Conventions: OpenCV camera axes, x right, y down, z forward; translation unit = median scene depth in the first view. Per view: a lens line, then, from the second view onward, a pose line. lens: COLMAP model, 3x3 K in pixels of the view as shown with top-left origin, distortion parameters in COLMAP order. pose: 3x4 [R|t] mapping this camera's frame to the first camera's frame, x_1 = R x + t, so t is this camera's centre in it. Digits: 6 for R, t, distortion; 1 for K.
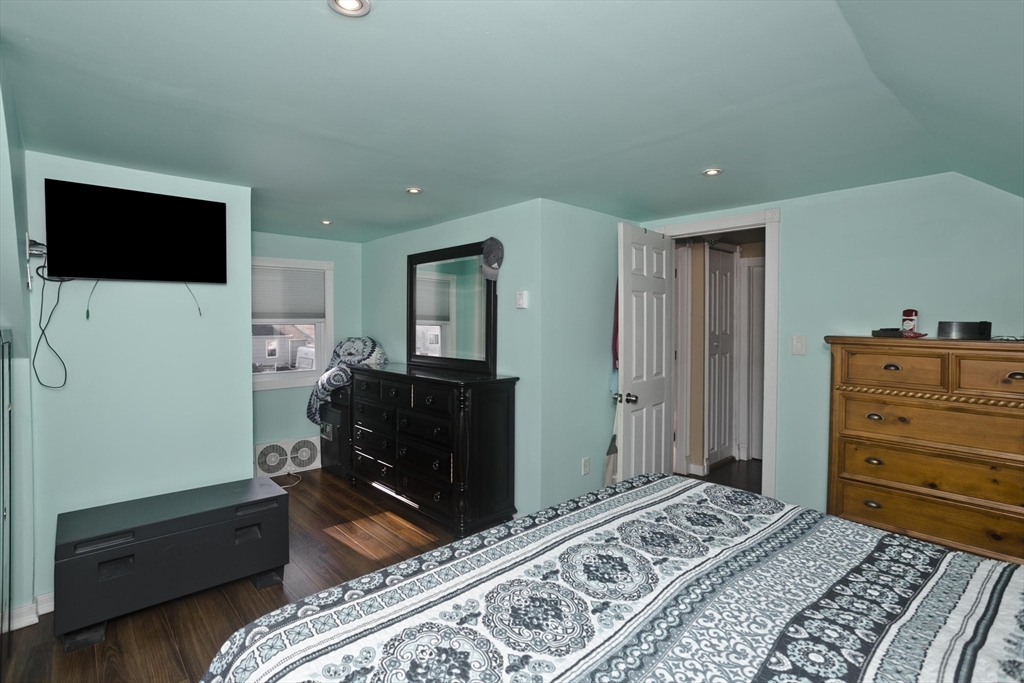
lens RADIAL K [[493.4, 0, 513.4], [0, 493.4, 301.3], [0, 0, 1]] dist [0.002231, 0.000504]
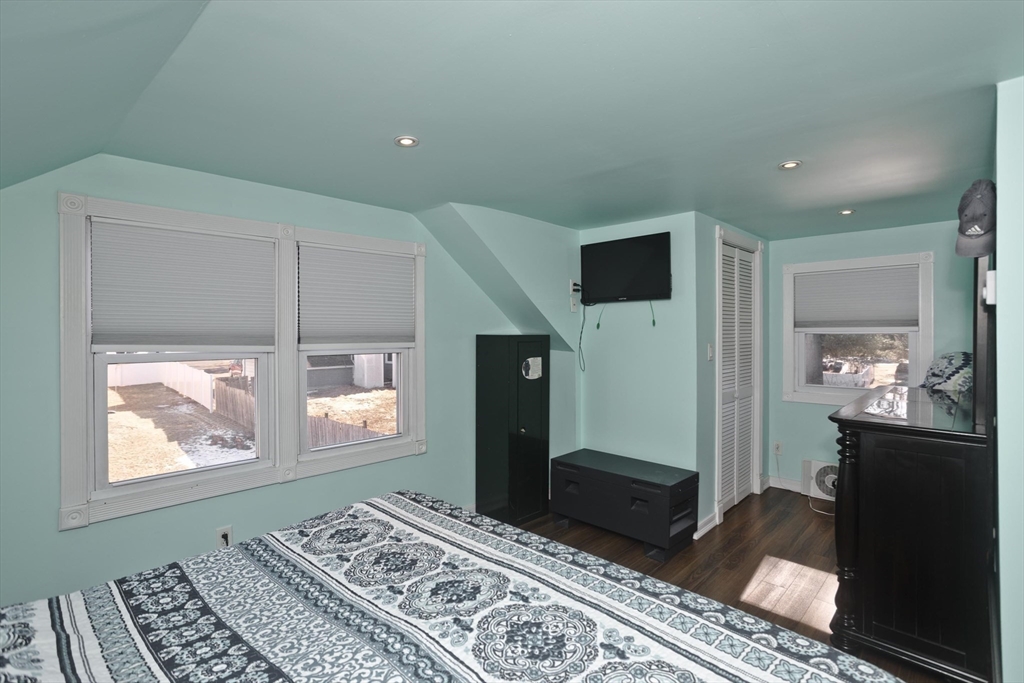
lens RADIAL K [[496.3, 0, 512.0], [0, 496.3, 341.5], [0, 0, 1]] dist [-0.004063, 0.032206]
pose [[0.057477, 0.015728, -0.998223, 1.024381], [0.042456, 0.998933, 0.018184, 0.049259], [0.997444, -0.043426, 0.056748, 0.974988]]
